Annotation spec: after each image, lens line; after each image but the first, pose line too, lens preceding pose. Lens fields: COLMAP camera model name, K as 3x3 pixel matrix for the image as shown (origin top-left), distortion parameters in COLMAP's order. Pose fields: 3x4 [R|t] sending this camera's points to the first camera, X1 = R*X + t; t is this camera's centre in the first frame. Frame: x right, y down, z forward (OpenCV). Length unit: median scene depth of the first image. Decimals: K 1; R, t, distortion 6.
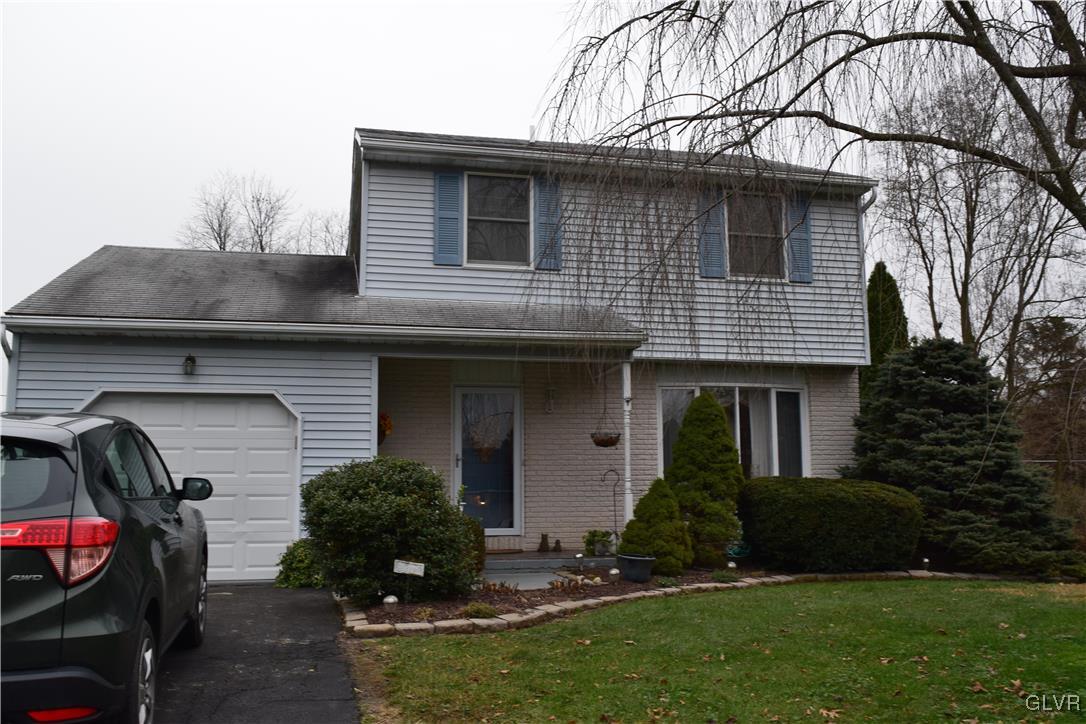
lens RADIAL K [[968.1, 0, 543.0], [0, 968.1, 362.0], [0, 0, 1]] dist [-0.074649, 0.002891]
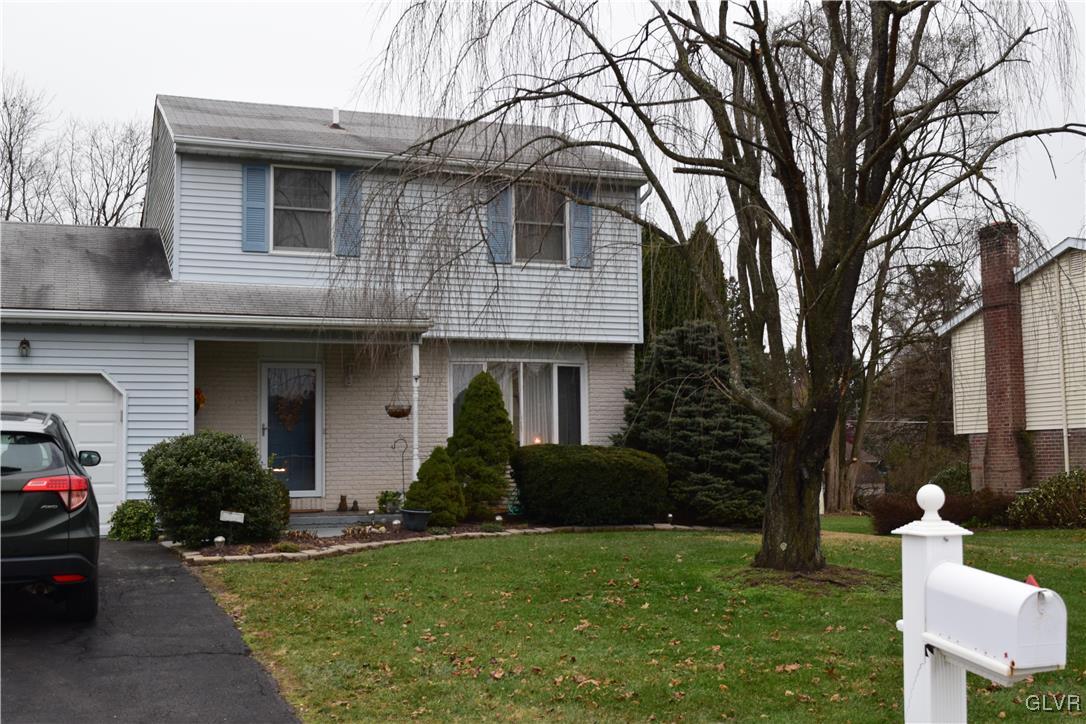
lens RADIAL K [[1259.1, 0, 543.0], [0, 1259.1, 362.0], [0, 0, 1]] dist [-0.064316, 0.008608]
pose [[0.989723, 0.005544, 0.142887, 0.023735], [-0.014015, 0.998198, 0.058343, -0.069534], [-0.142306, -0.059746, 0.988018, -0.500387]]
